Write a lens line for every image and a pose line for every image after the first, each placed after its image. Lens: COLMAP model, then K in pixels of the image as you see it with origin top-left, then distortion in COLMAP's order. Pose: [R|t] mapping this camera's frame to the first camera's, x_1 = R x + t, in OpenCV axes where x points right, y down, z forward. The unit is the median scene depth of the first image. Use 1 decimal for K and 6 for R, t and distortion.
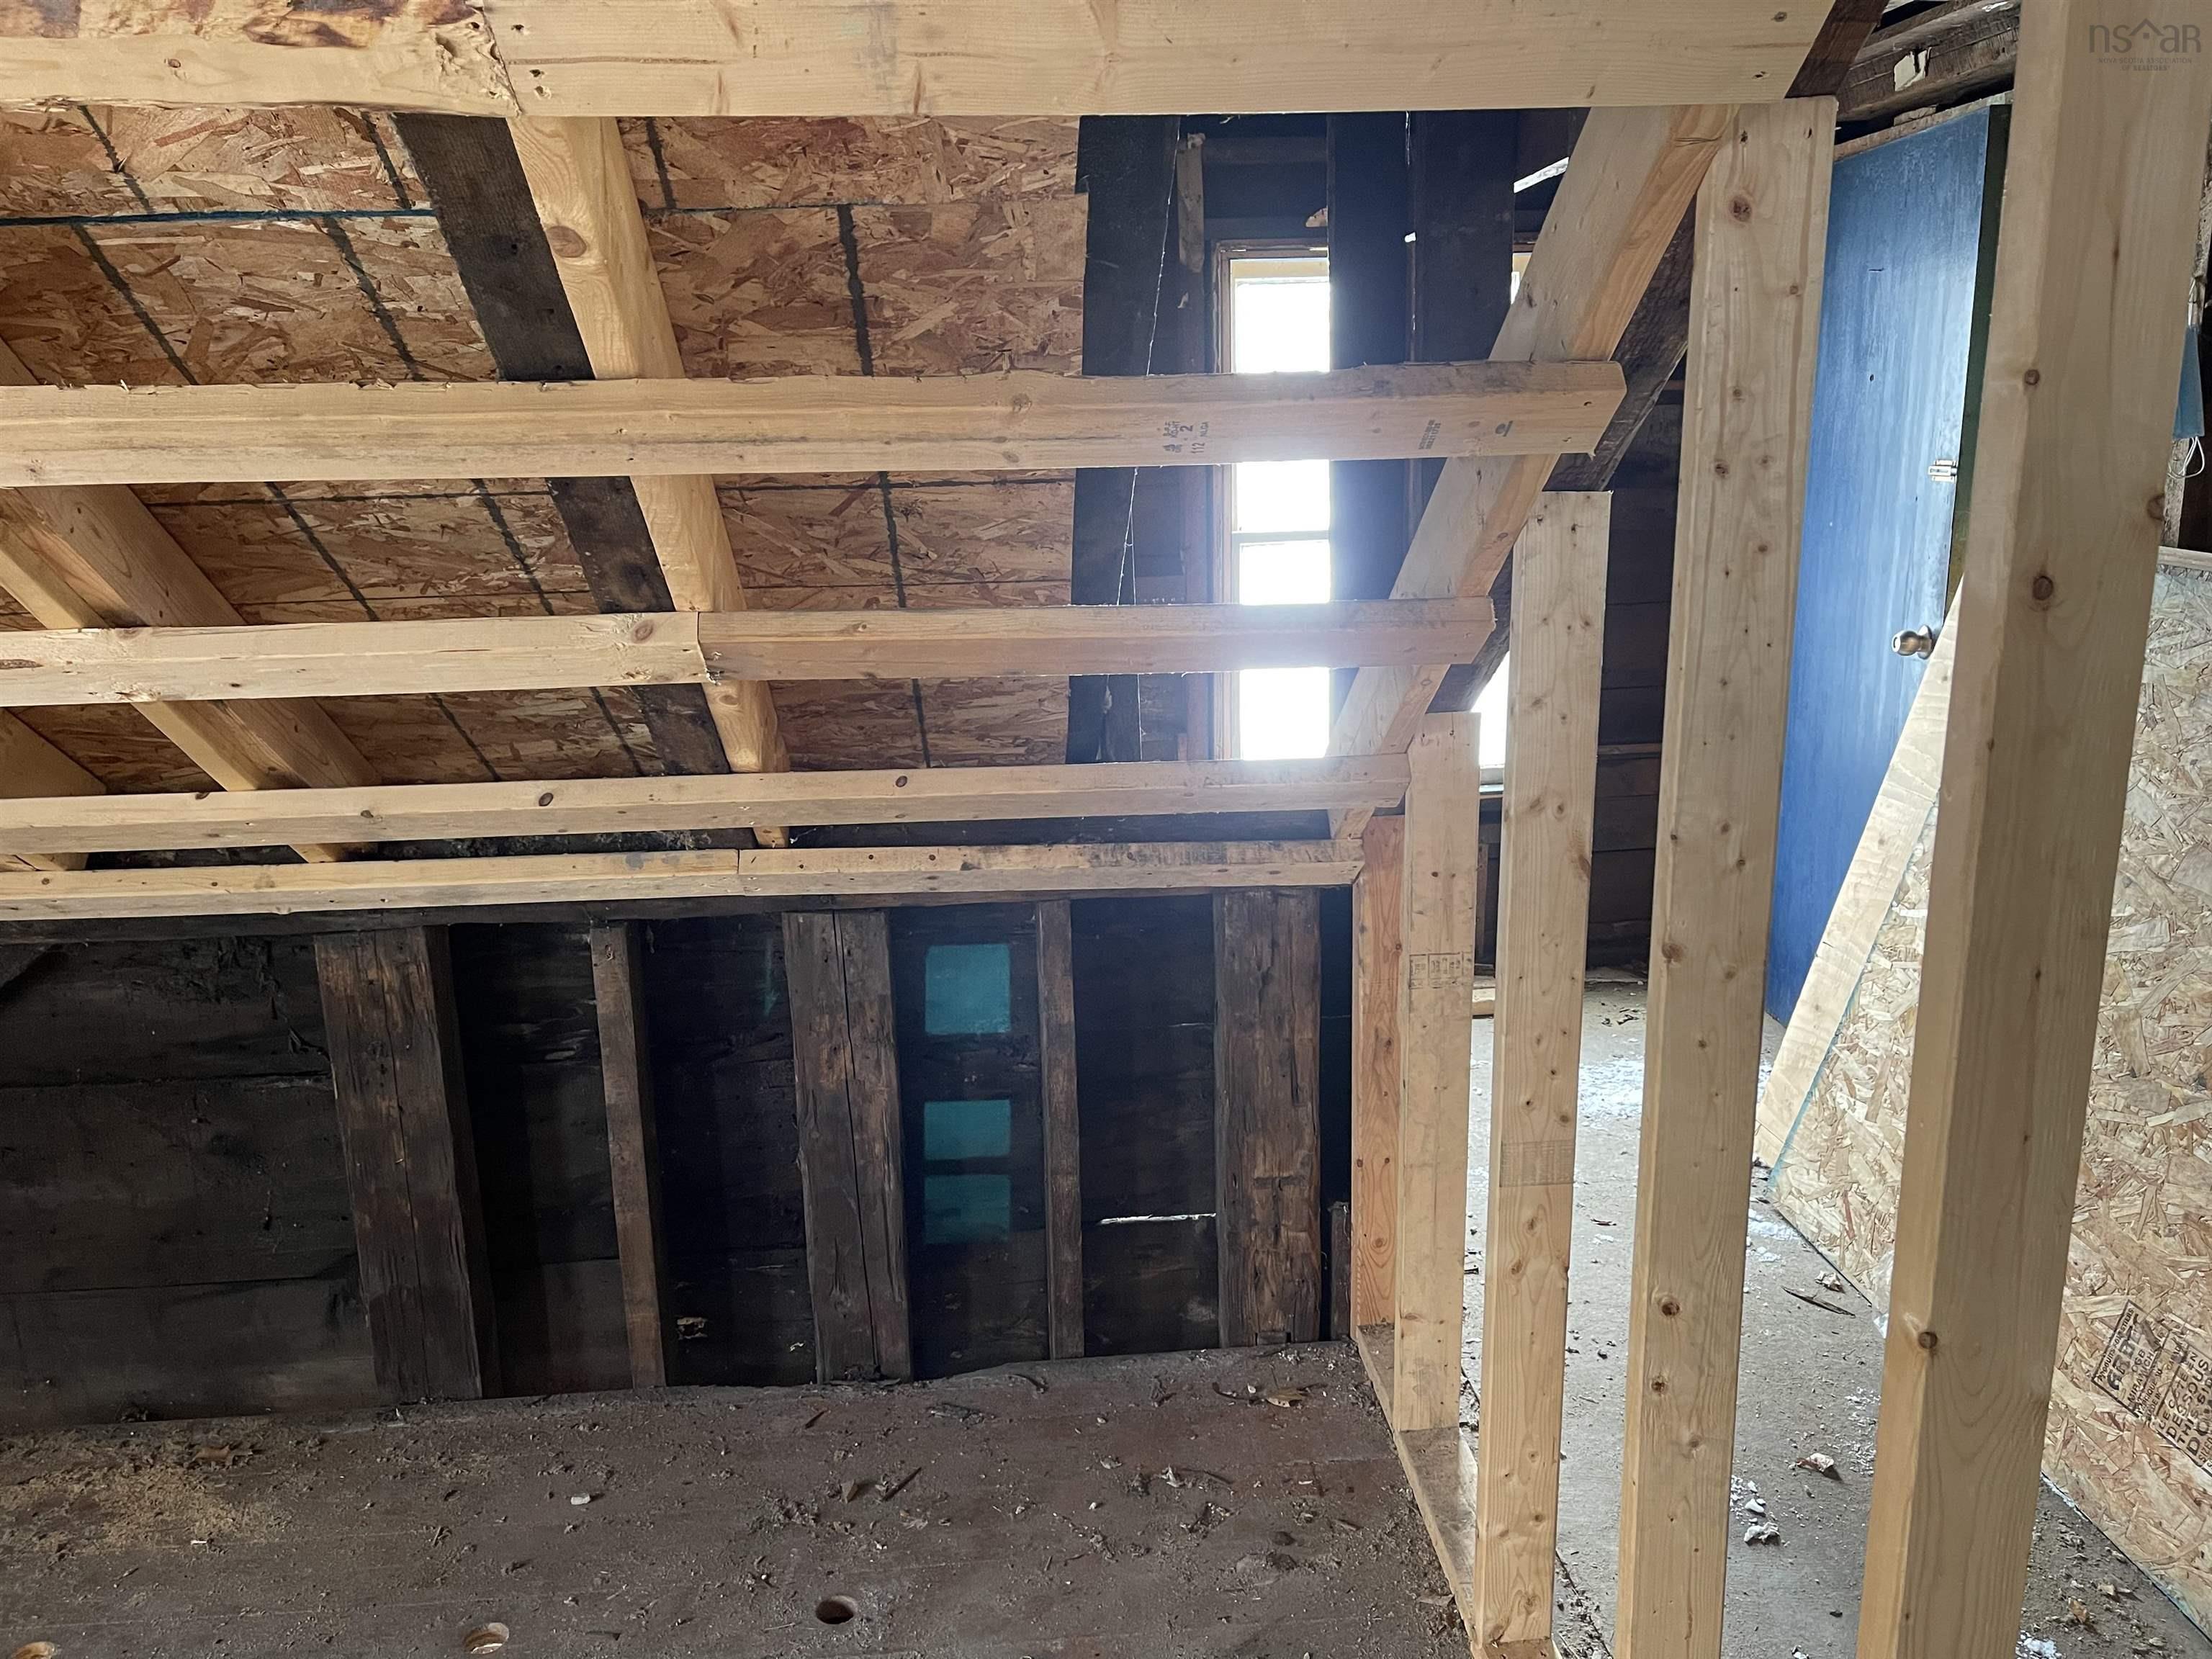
lens RADIAL K [[1661.7, 0, 1106.0], [0, 1661.7, 829.5], [0, 0, 1]] dist [0.107352, -0.146506]
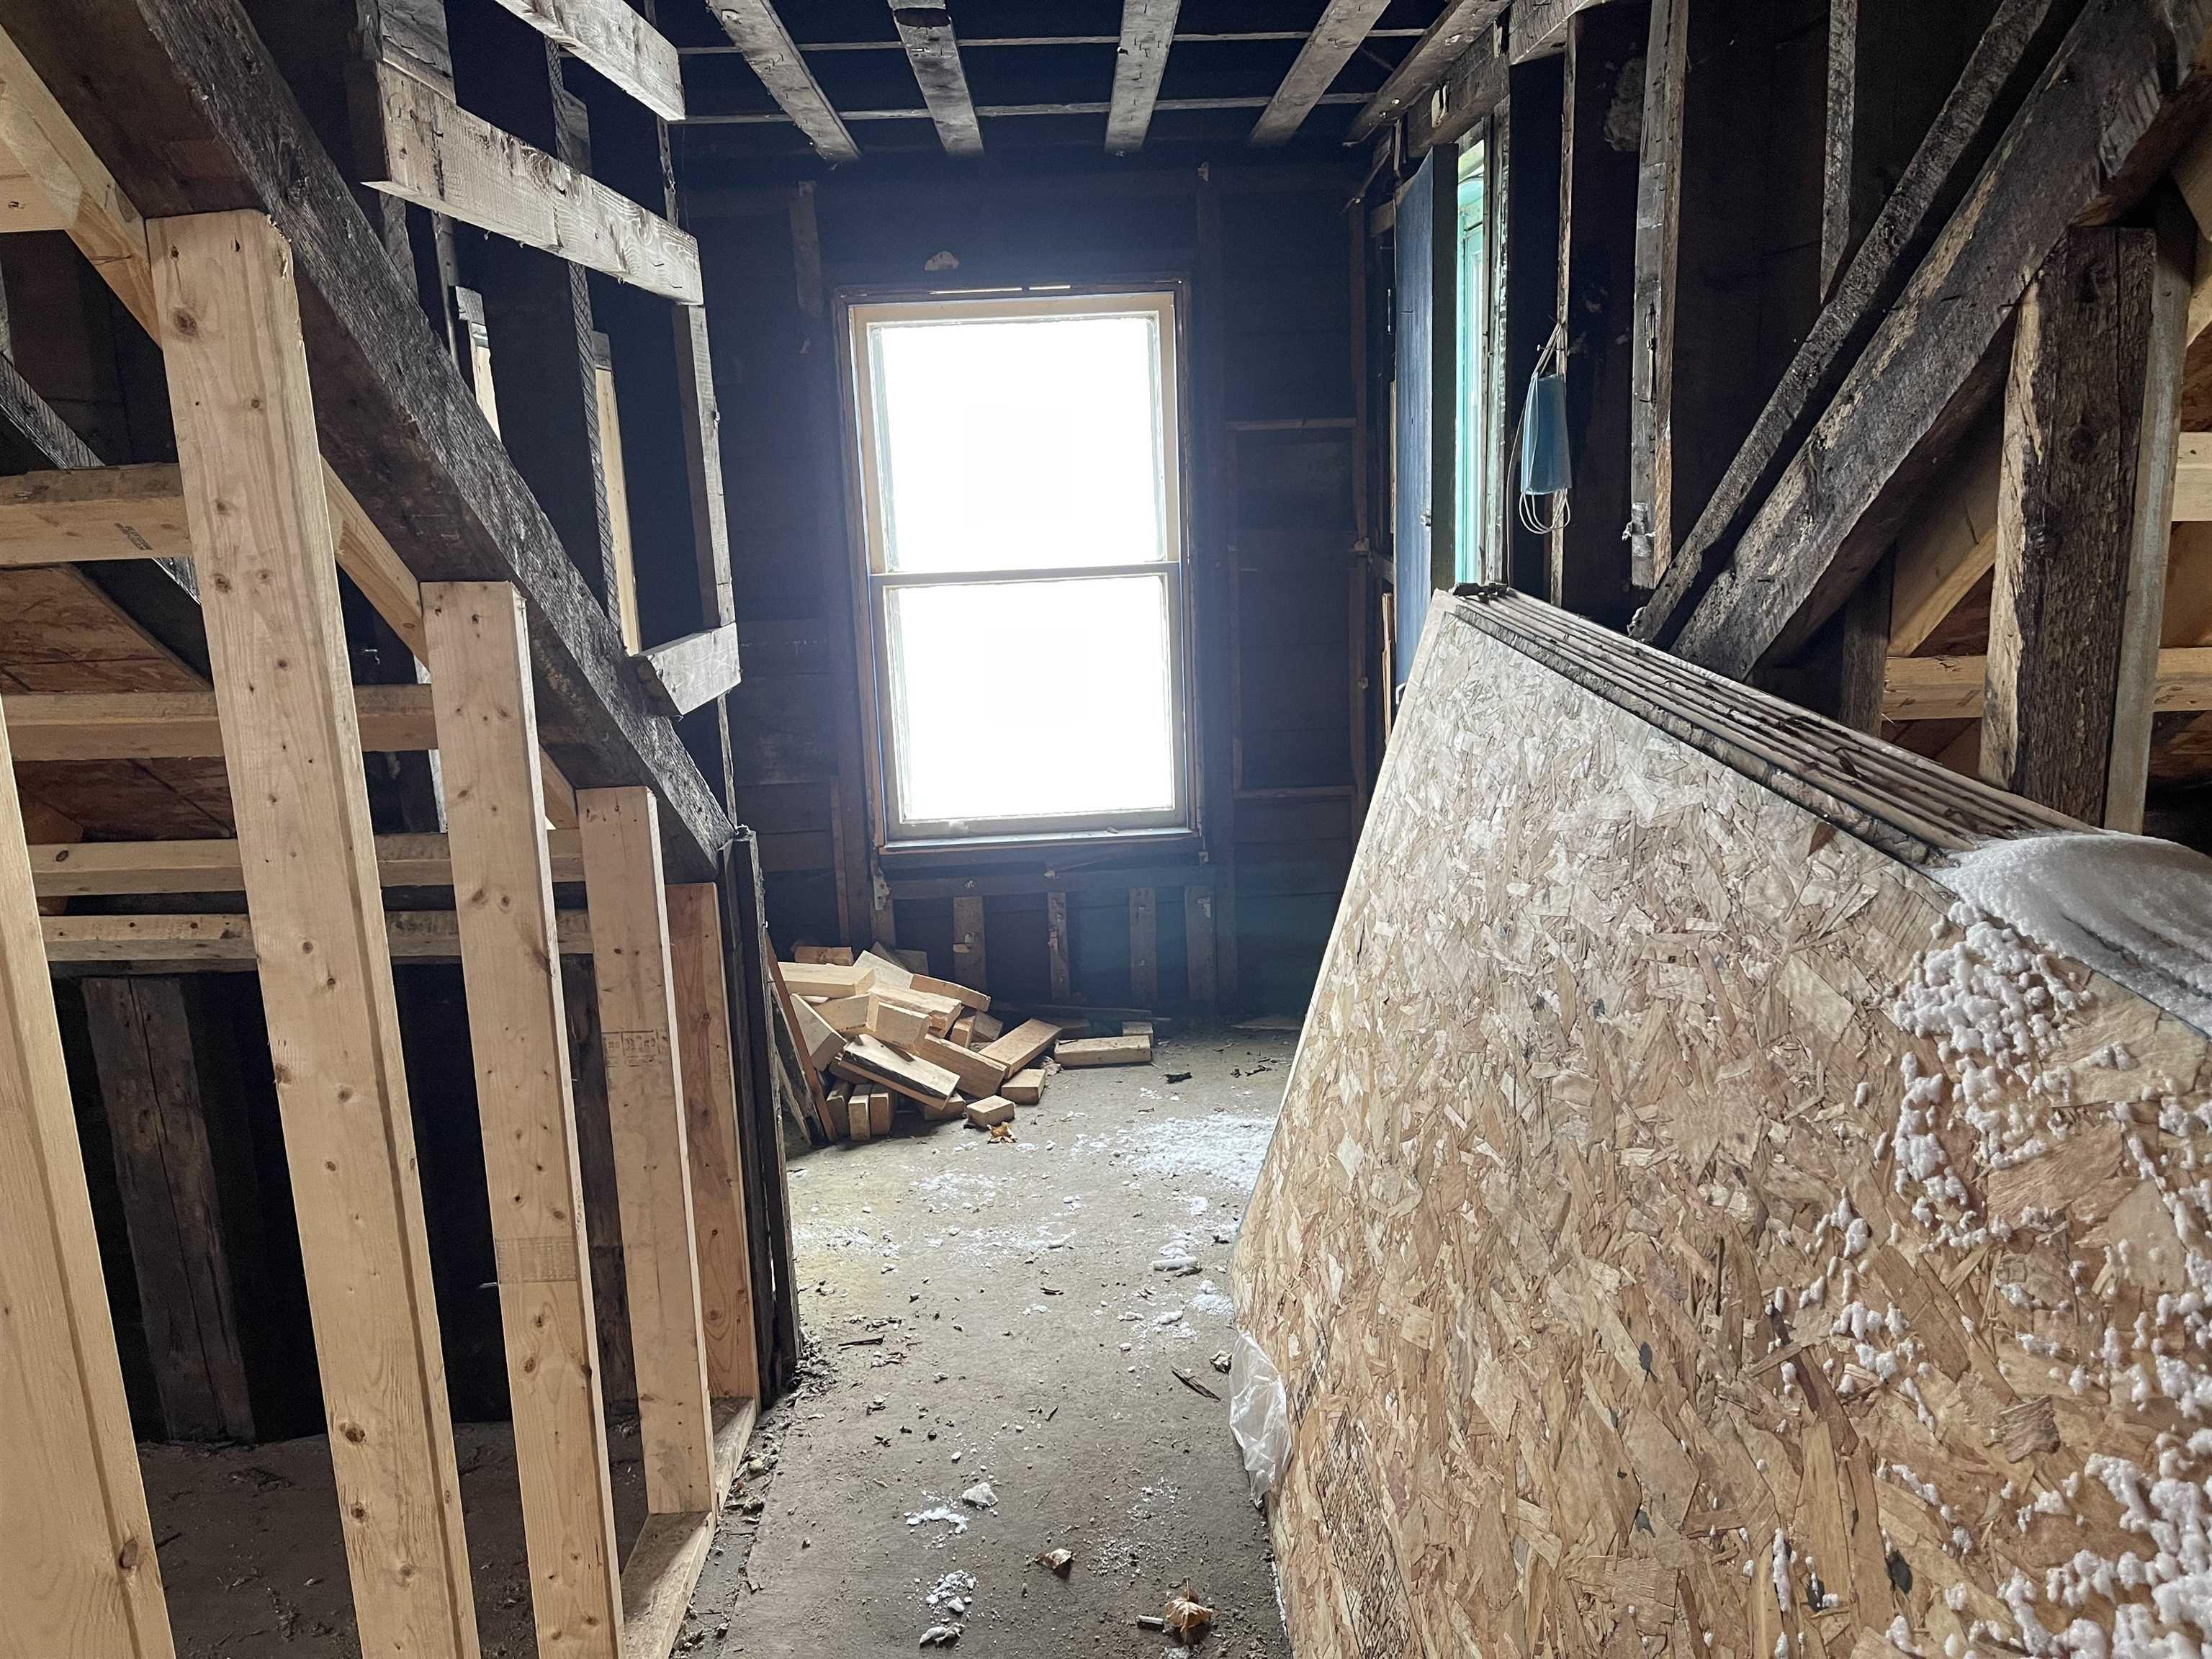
lens RADIAL K [[1652.2, 0, 1119.1], [0, 1652.2, 820.1], [0, 0, 1]] dist [0.116056, -0.143201]
pose [[0.996461, 0.004186, -0.083953, 0.724425], [-0.005119, 0.999927, -0.010903, -0.051861], [0.083901, 0.011294, 0.996410, 0.054592]]
